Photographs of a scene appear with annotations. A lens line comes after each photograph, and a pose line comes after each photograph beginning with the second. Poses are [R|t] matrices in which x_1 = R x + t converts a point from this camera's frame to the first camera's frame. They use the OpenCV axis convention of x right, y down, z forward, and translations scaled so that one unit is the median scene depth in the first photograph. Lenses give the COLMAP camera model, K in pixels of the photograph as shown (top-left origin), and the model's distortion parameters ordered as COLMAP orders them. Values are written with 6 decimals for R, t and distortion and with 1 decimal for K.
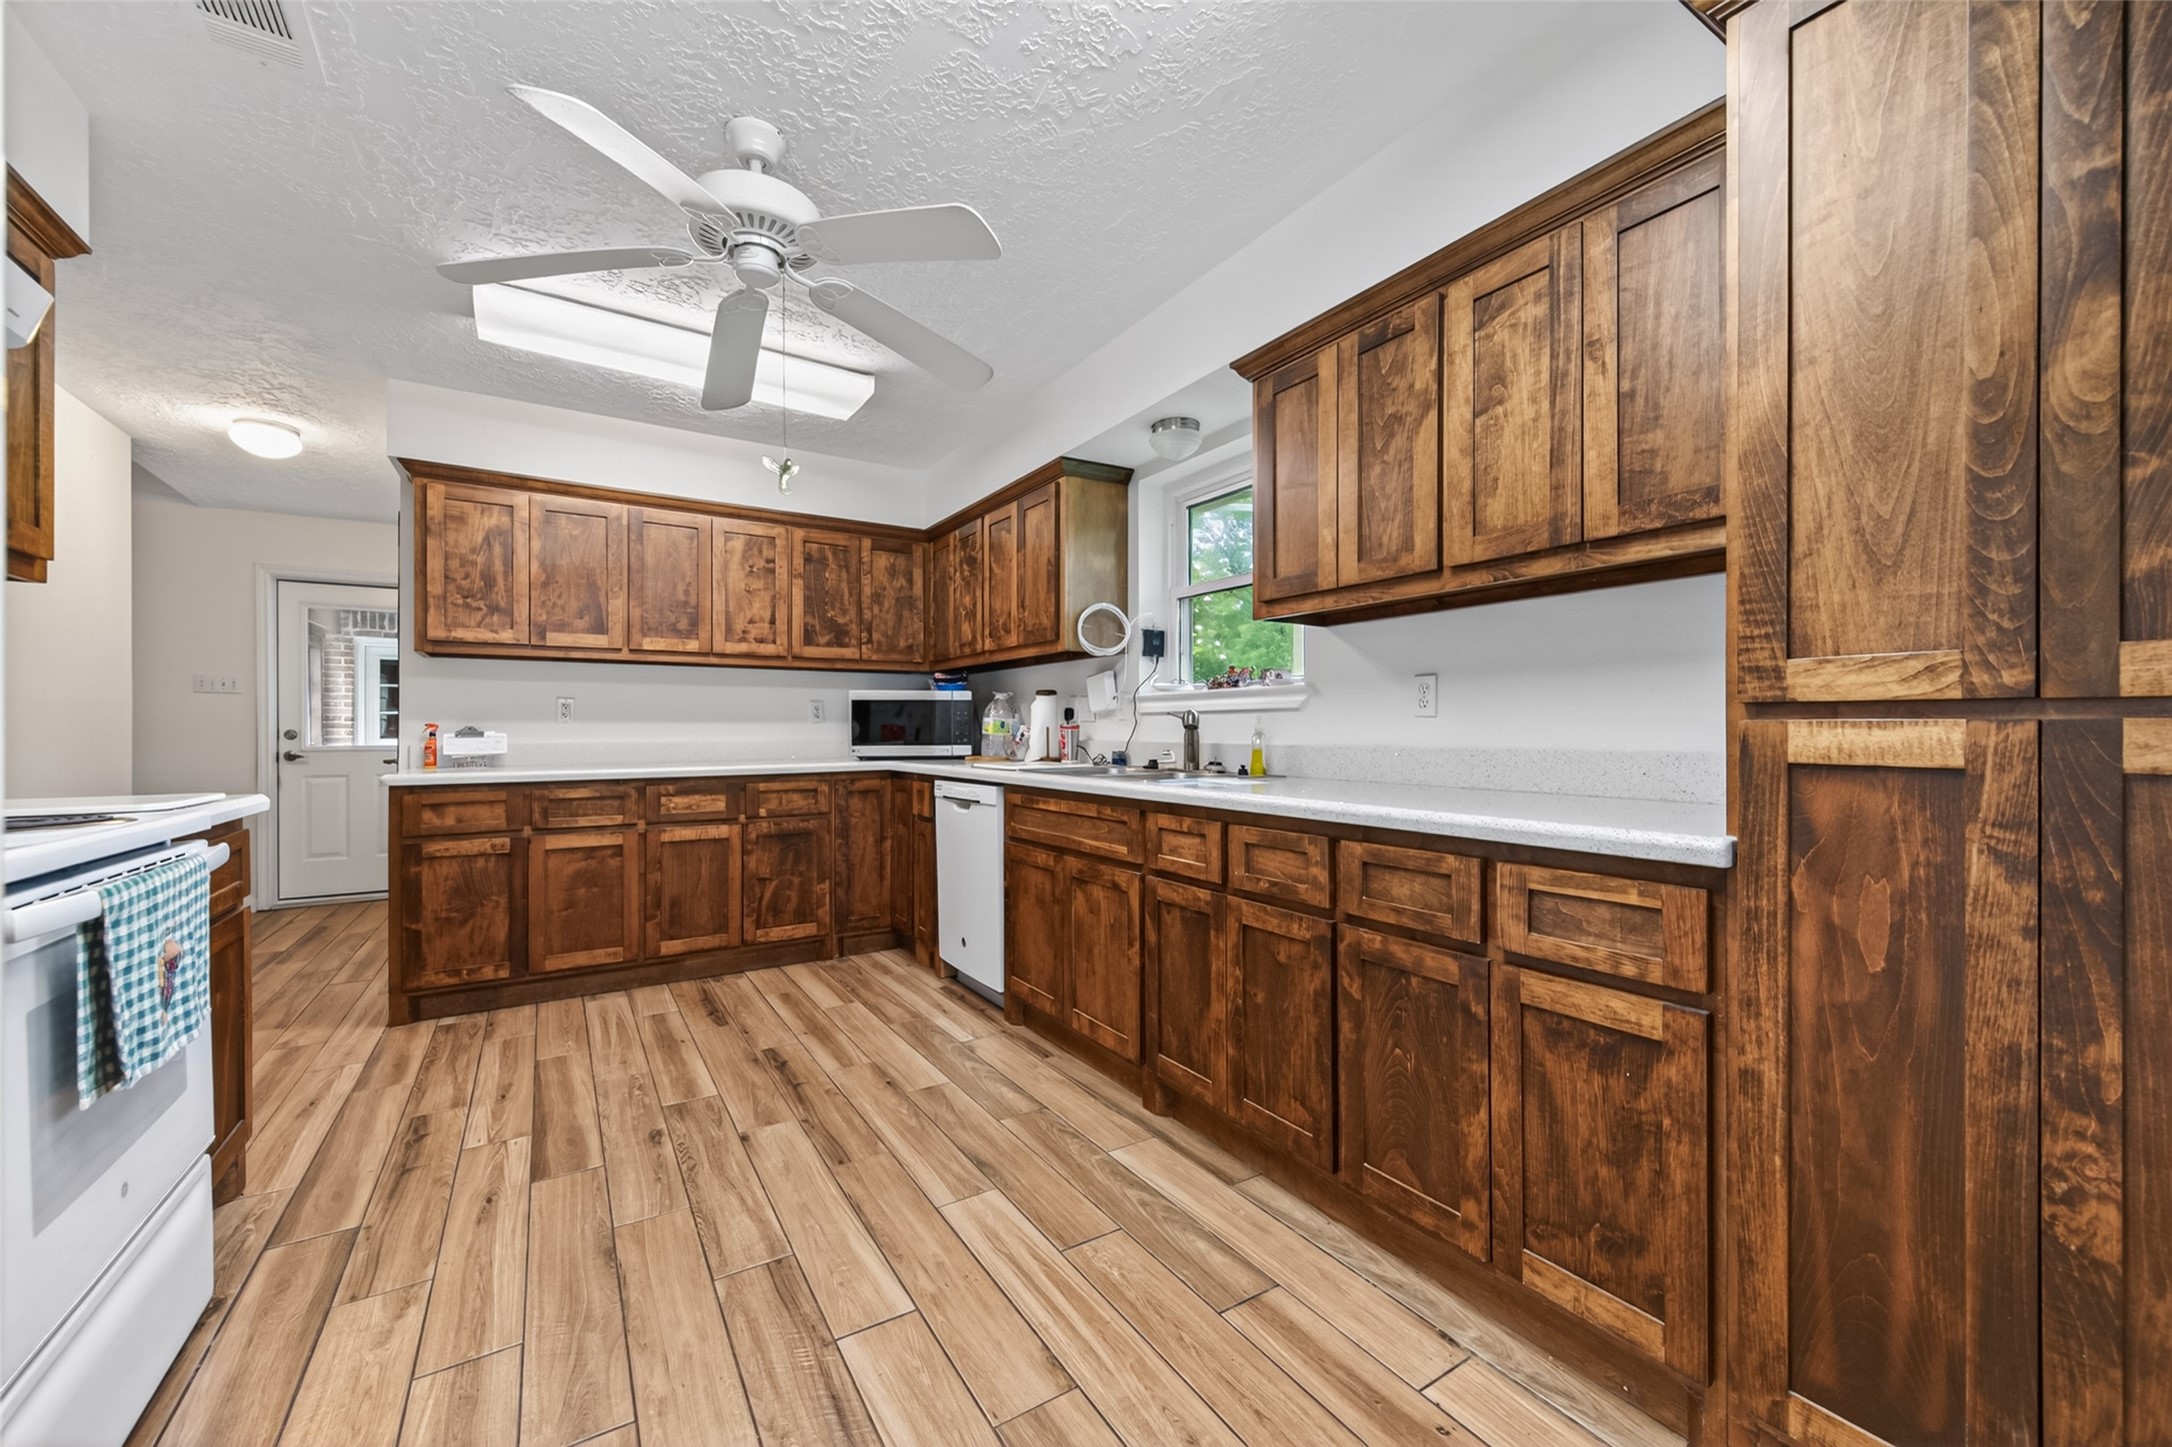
lens RADIAL K [[845.2, 0, 1088.3], [0, 845.2, 728.1], [0, 0, 1]] dist [0.001552, -0.000085]
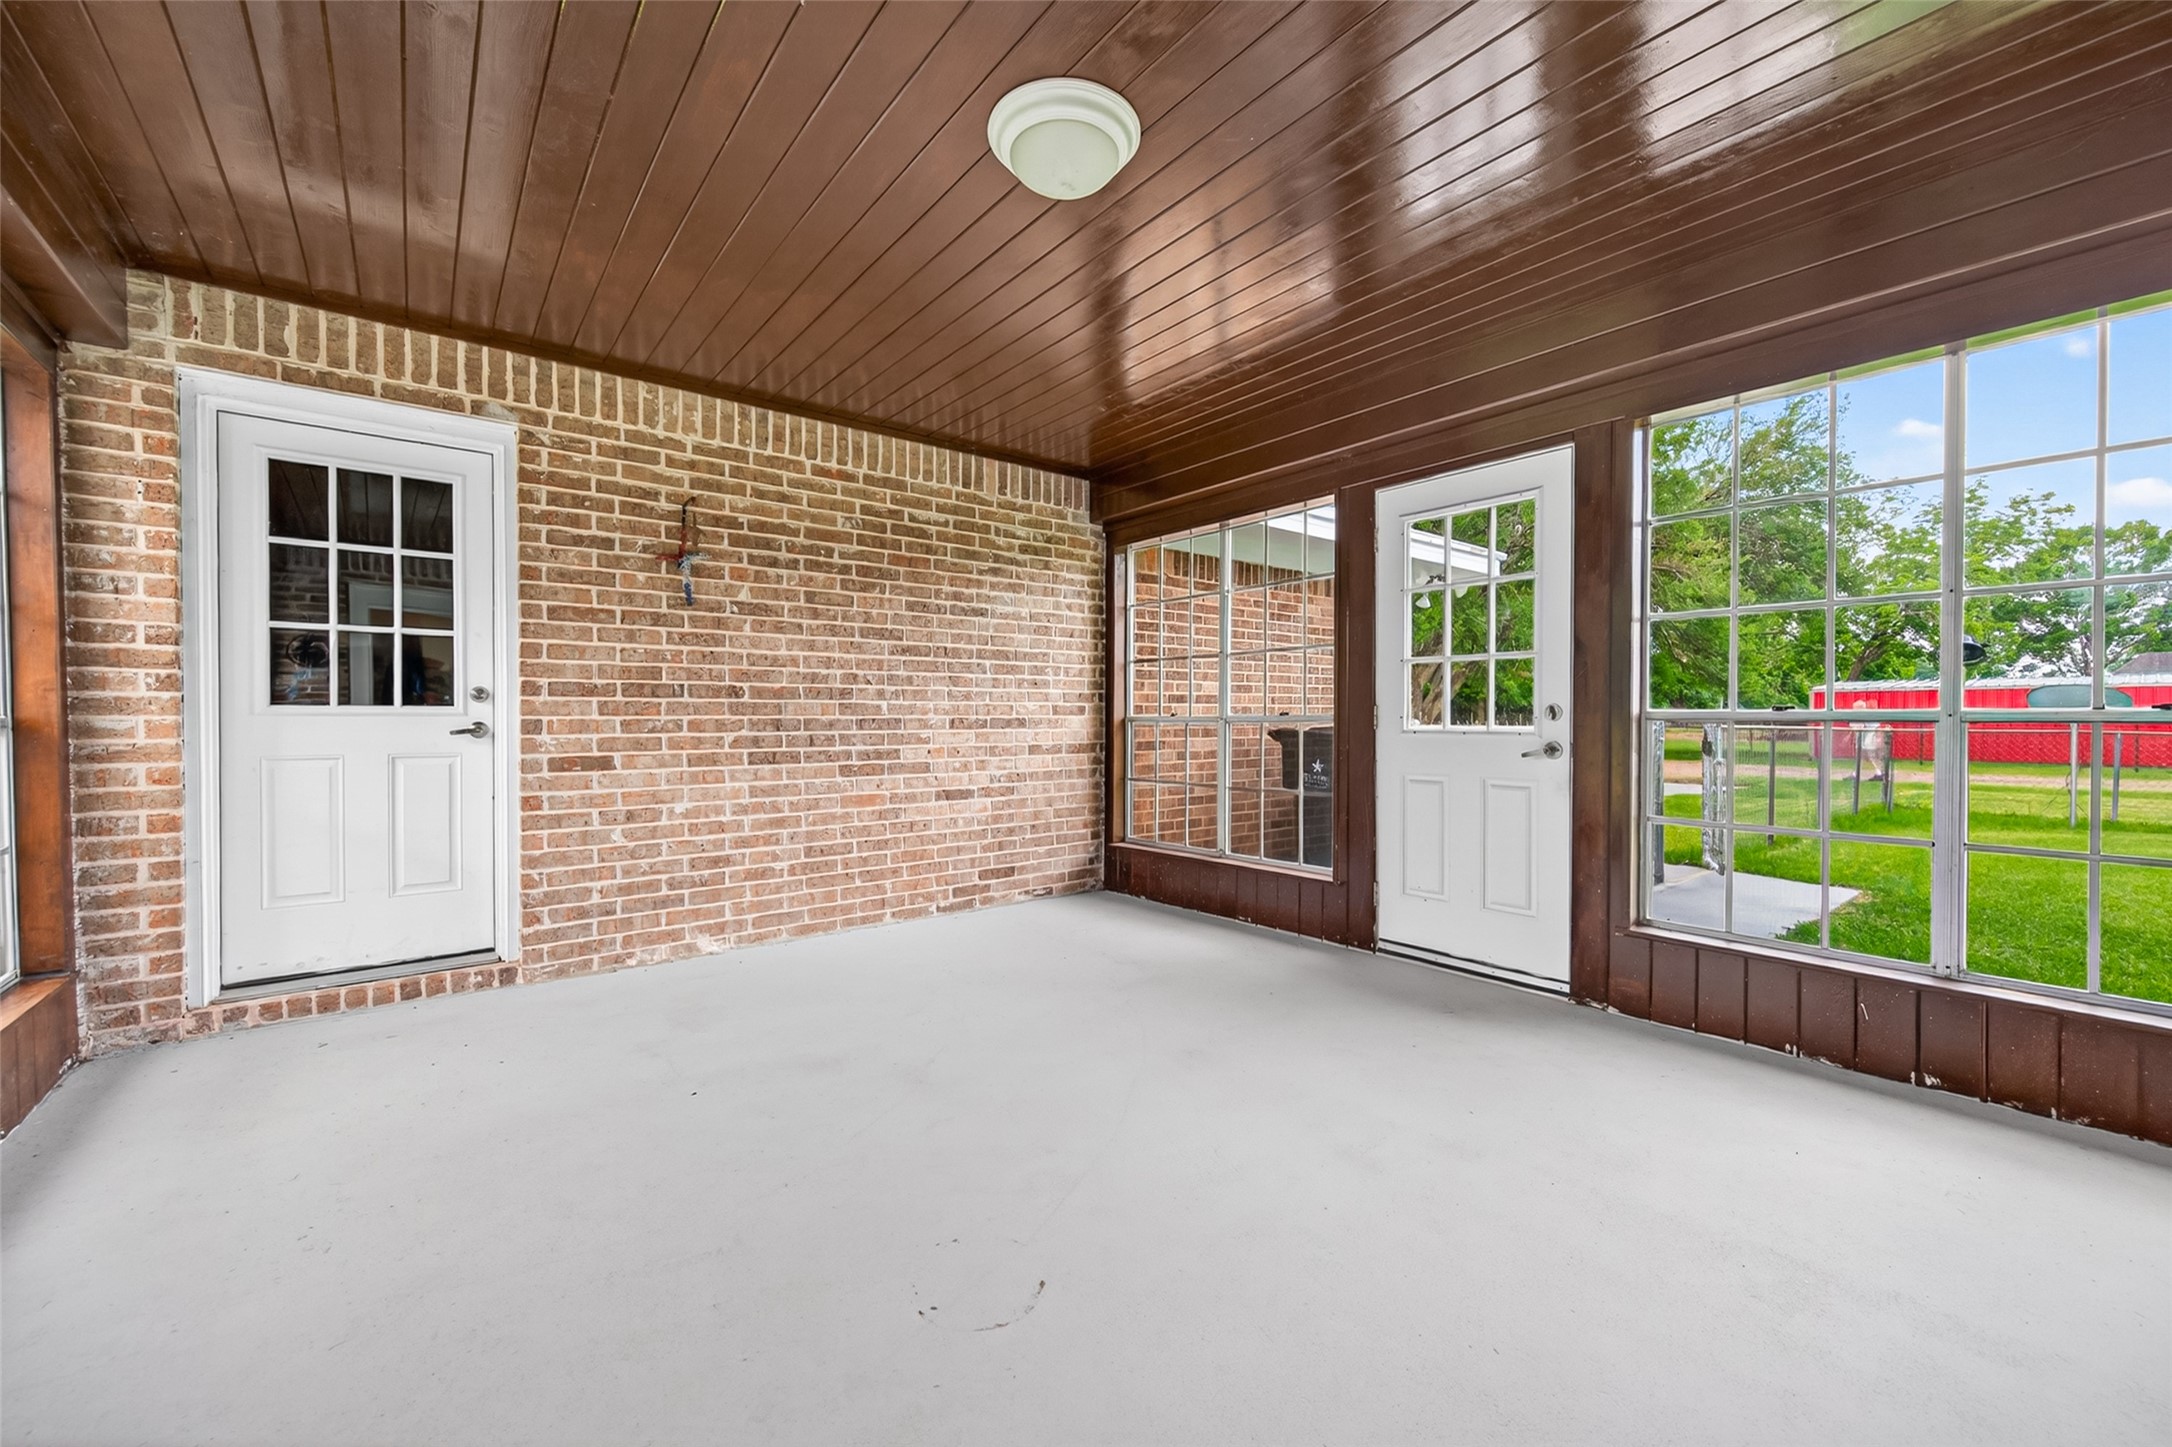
lens RADIAL K [[845.2, 0, 1079.2], [0, 845.2, 727.6], [0, 0, 1]] dist [0.001552, -0.000085]
pose [[0.993921, -0.004268, 0.110009, -0.591916], [0.002423, 0.999854, 0.016901, 0.015493], [-0.110065, -0.016531, 0.993787, 0.673119]]
